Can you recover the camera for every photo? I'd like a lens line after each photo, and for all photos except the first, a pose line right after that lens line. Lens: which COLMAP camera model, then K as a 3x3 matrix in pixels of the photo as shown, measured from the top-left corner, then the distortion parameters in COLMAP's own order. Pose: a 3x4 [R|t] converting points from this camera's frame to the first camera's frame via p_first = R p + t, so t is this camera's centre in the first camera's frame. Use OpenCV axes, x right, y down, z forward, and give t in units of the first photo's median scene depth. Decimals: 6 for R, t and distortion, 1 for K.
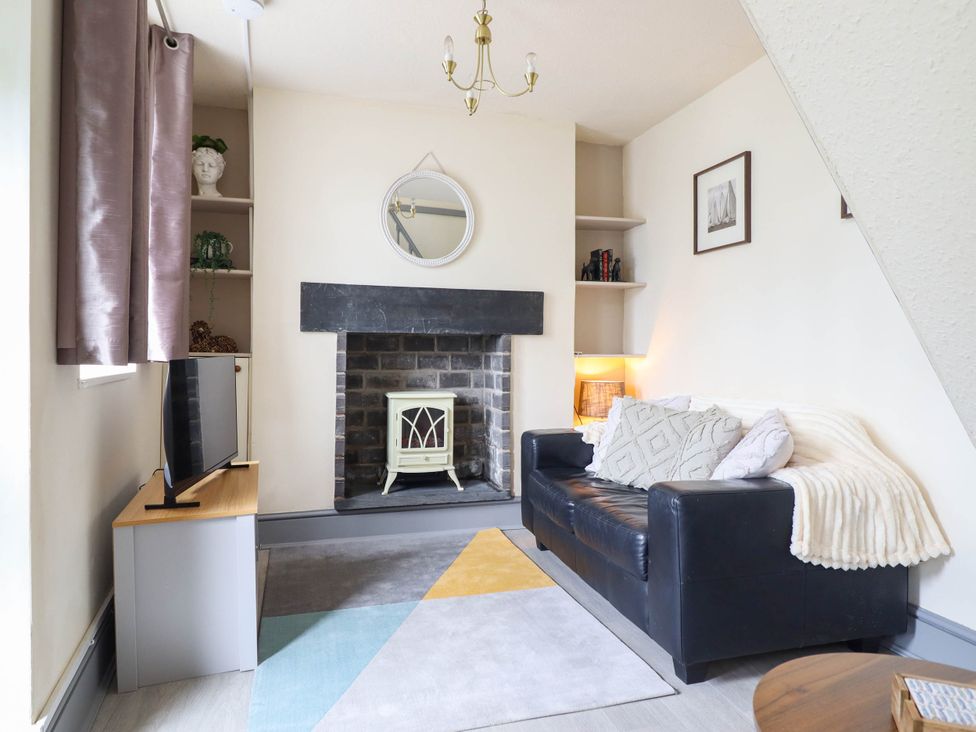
lens RADIAL K [[599.6, 0, 488.0], [0, 599.6, 351.7], [0, 0, 1]] dist [-0.003520, -0.001865]
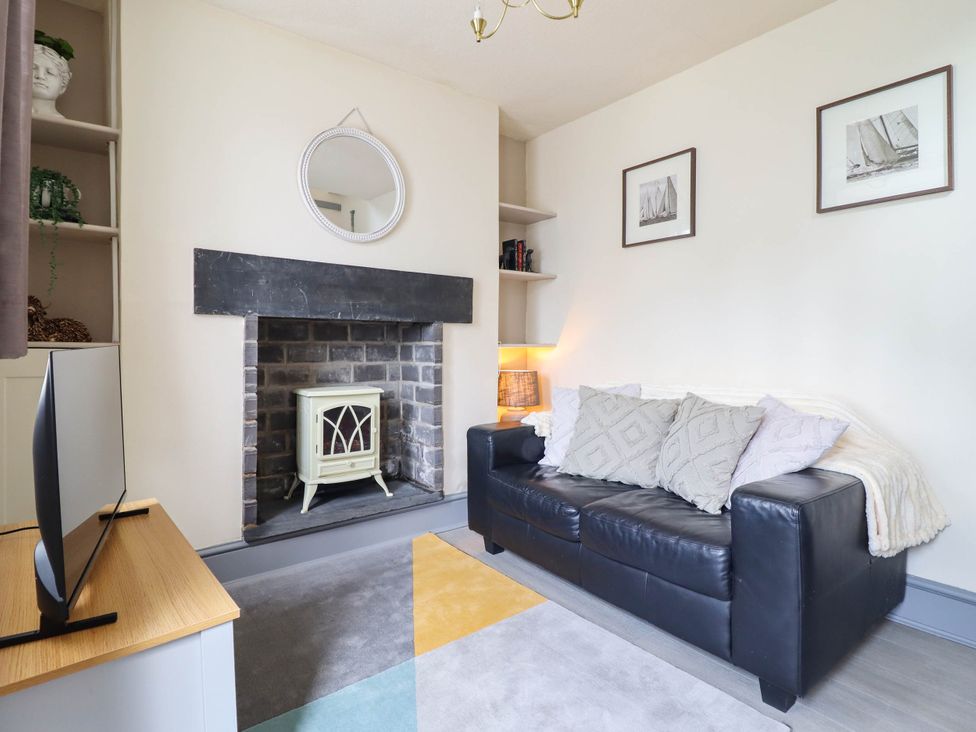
lens RADIAL K [[504.6, 0, 488.6], [0, 504.6, 352.2], [0, 0, 1]] dist [-0.005871, -0.009630]
pose [[0.932872, -0.008309, 0.360111, -0.190751], [0.002540, 0.999861, 0.016489, 0.004816], [-0.360198, -0.014468, 0.932764, 0.268720]]
